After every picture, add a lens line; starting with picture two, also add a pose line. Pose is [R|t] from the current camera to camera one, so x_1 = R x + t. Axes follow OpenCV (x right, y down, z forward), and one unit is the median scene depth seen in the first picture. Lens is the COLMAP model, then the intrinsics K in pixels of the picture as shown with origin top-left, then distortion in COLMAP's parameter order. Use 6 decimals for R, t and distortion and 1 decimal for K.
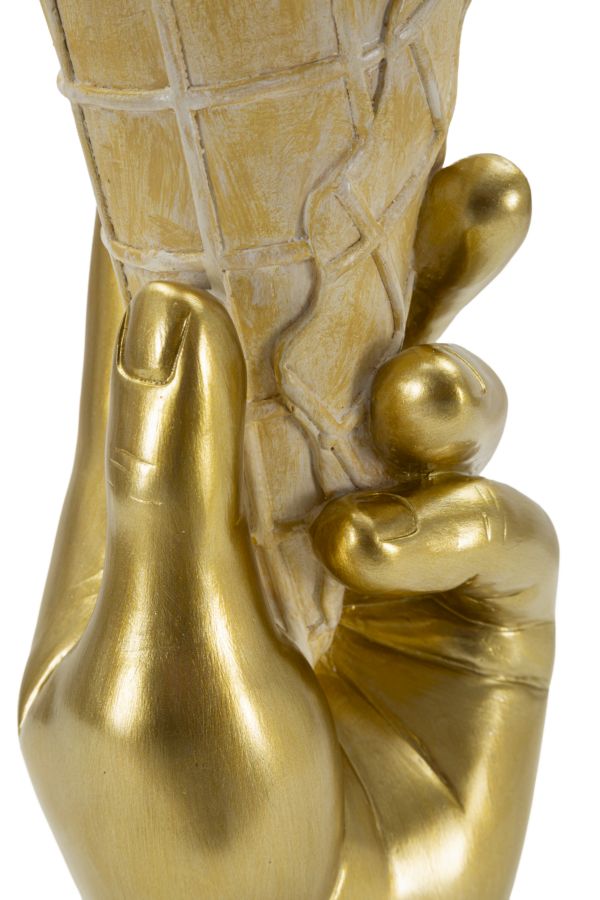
lens RADIAL K [[2693.0, 0, 300.0], [0, 2693.0, 450.0], [0, 0, 1]] dist [0.037132, 0.007695]
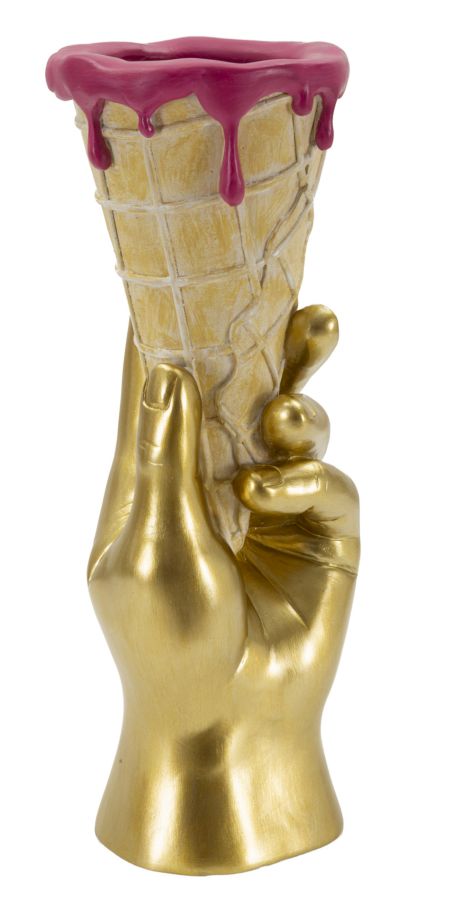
lens RADIAL K [[2771.0, 0, 238.0], [0, 2771.0, 450.0], [0, 0, 1]] dist [0.014261, 0.302710]
pose [[0.999875, 0.012489, -0.009735, 0.029894], [-0.012722, 0.999623, -0.024346, 0.058520], [0.009427, 0.024466, 0.999656, -1.179988]]
